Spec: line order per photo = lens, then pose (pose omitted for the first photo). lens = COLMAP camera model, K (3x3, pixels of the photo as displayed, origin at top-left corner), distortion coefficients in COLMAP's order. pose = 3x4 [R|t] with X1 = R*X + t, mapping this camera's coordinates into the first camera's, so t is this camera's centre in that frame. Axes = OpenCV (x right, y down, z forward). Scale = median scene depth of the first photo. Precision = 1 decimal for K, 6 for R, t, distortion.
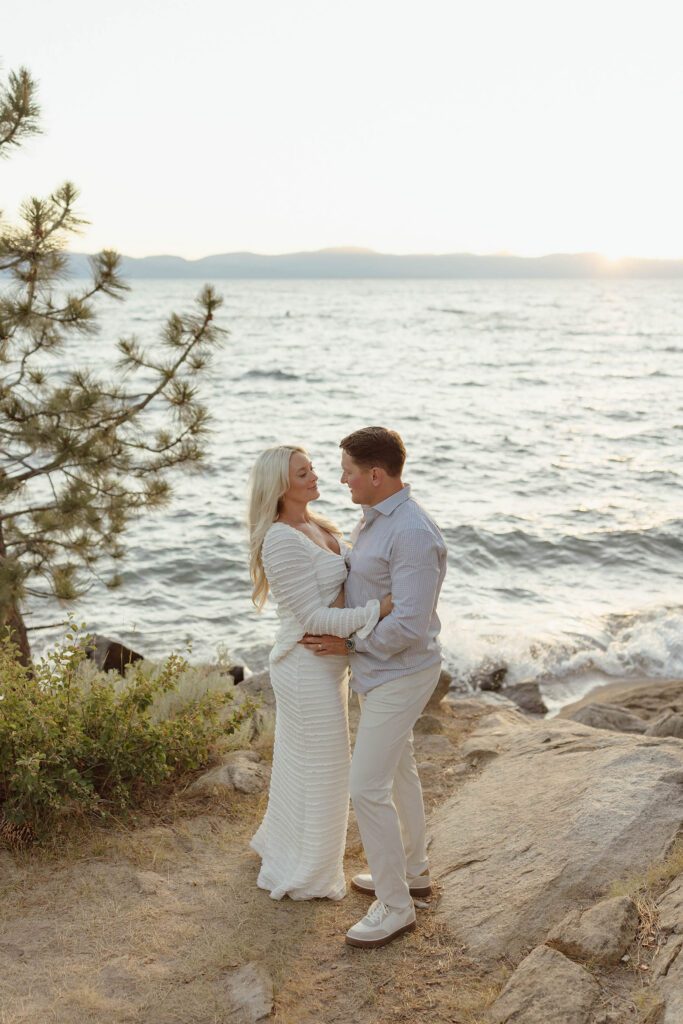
lens RADIAL K [[1090.0, 0, 314.1], [0, 1090.0, 462.0], [0, 0, 1]] dist [0.013355, 0.014145]
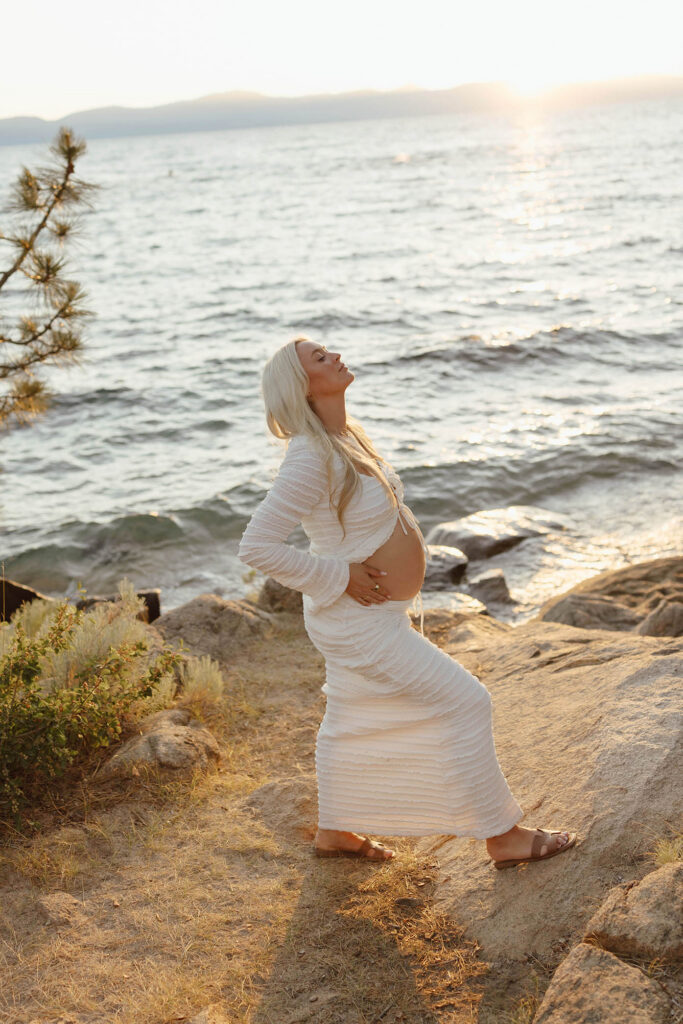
lens RADIAL K [[1090.0, 0, 314.1], [0, 1090.0, 462.0], [0, 0, 1]] dist [0.013355, 0.014145]
pose [[0.992139, -0.093784, 0.082849, -0.007526], [0.084231, 0.990119, 0.112118, 0.006185], [-0.092545, -0.104258, 0.990235, 0.235141]]
